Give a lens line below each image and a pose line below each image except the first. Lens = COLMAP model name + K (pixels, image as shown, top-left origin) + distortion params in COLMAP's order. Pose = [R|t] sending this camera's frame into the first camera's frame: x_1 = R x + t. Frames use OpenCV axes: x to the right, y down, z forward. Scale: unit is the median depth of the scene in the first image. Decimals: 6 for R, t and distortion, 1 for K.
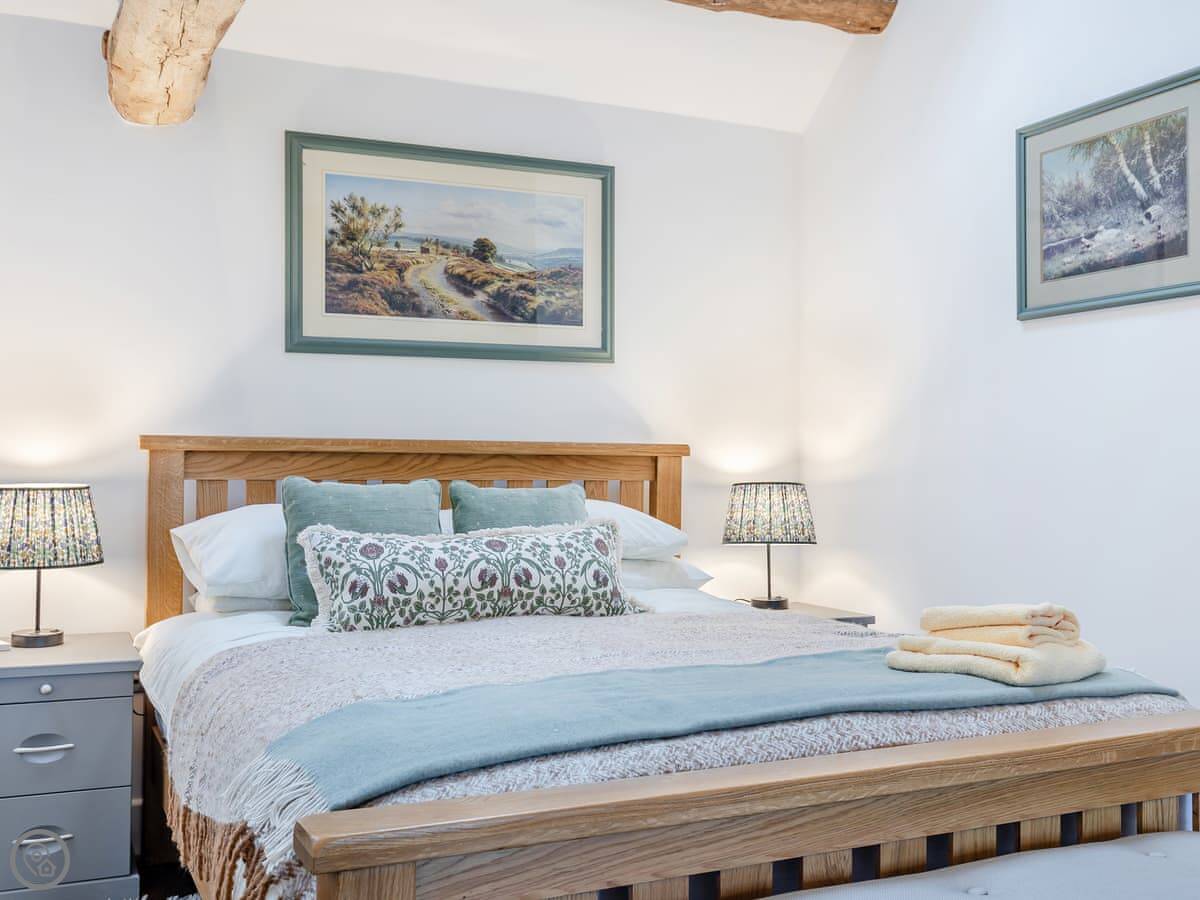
lens RADIAL K [[1253.2, 0, 592.9], [0, 1253.2, 457.1], [0, 0, 1]] dist [0.018805, -0.040169]
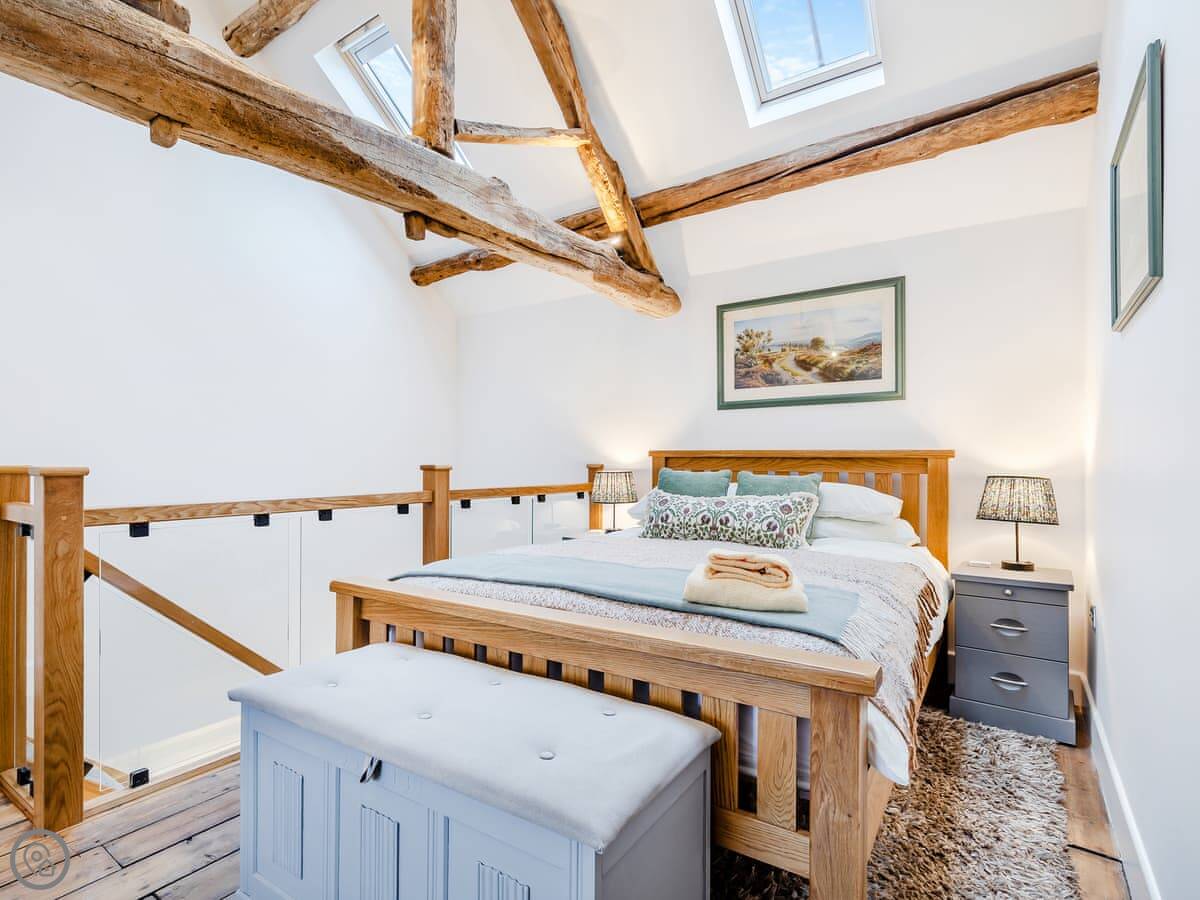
lens RADIAL K [[598.3, 0, 586.5], [0, 598.3, 458.5], [0, 0, 1]] dist [-0.000006, 0.000045]
pose [[0.513078, -0.010058, -0.858283, 0.553796], [-0.003313, 0.999901, -0.013698, 0.013341], [0.858336, 0.009872, 0.512994, 0.323352]]
